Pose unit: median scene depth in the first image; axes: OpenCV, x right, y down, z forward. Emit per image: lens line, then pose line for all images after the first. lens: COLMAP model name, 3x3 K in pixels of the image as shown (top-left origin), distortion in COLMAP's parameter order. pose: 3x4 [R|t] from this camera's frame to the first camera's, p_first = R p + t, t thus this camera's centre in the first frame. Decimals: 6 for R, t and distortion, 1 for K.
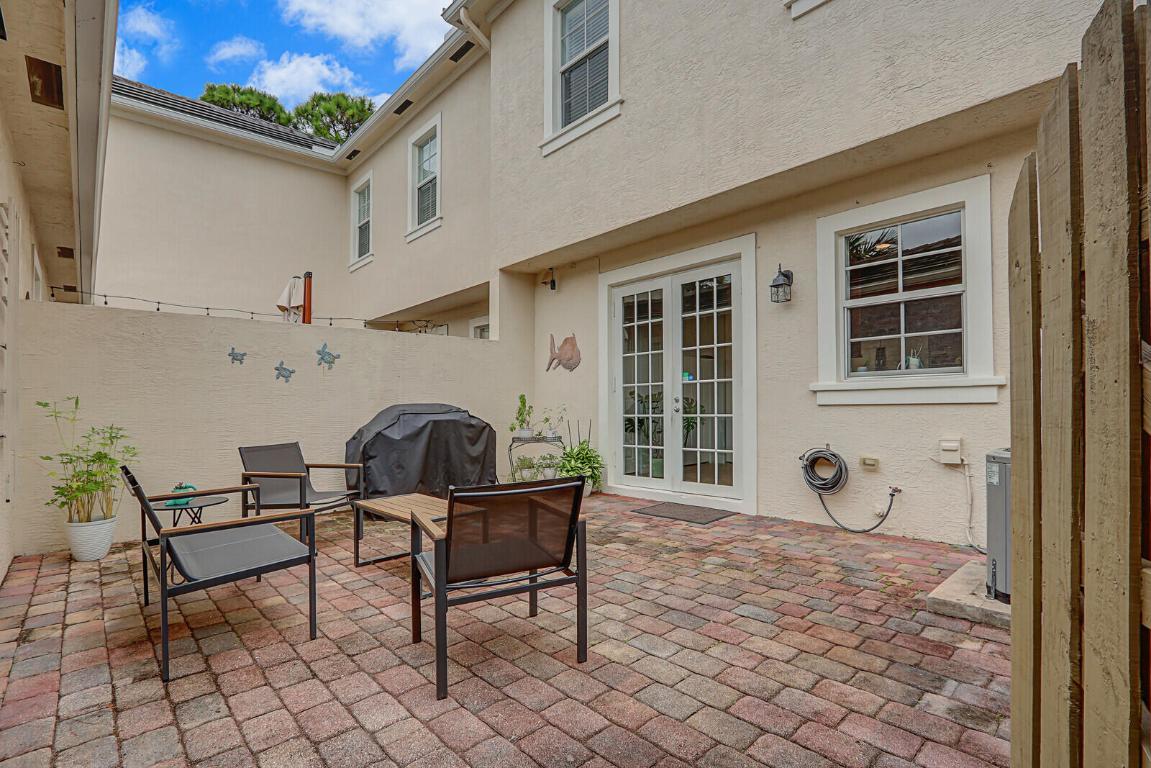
lens RADIAL K [[534.7, 0, 582.5], [0, 534.7, 408.4], [0, 0, 1]] dist [-0.011865, -0.000133]
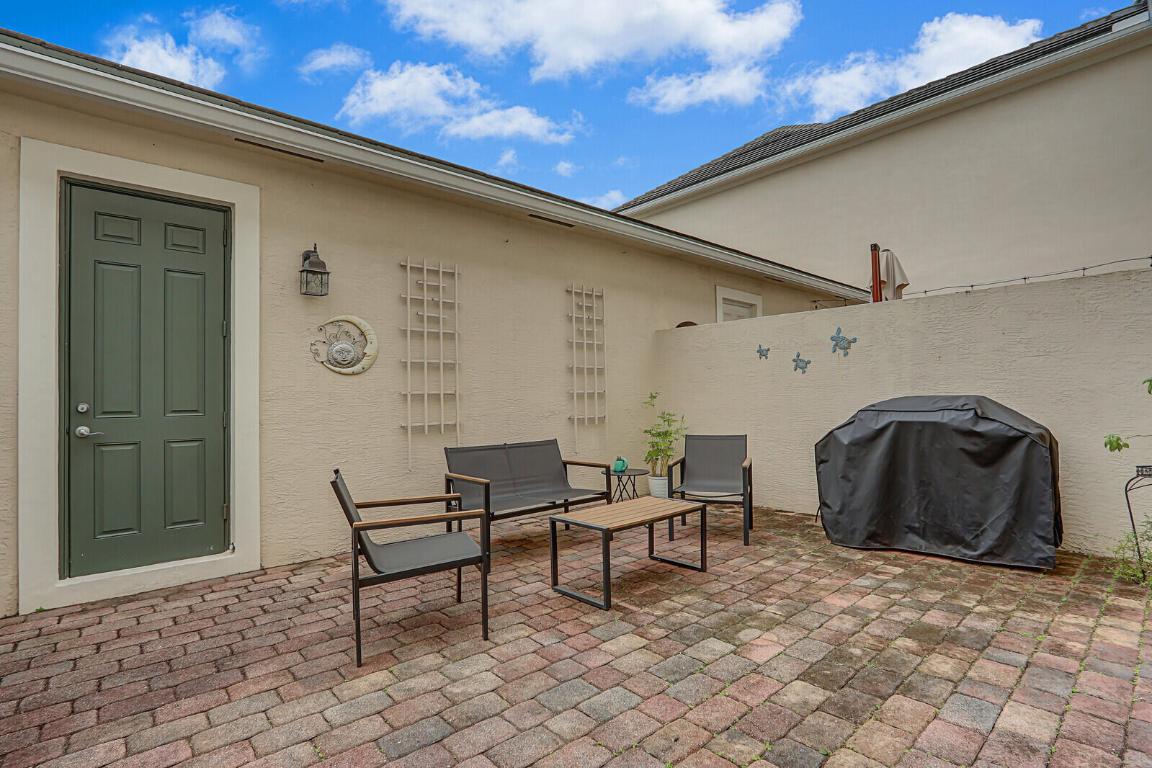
lens RADIAL K [[535.2, 0, 583.0], [0, 535.2, 408.4], [0, 0, 1]] dist [-0.011865, -0.000133]
pose [[-0.014229, 0.031206, -0.999412, 0.457516], [0.009960, 0.999468, 0.031066, -0.021825], [0.999849, -0.009512, -0.014532, 0.660663]]
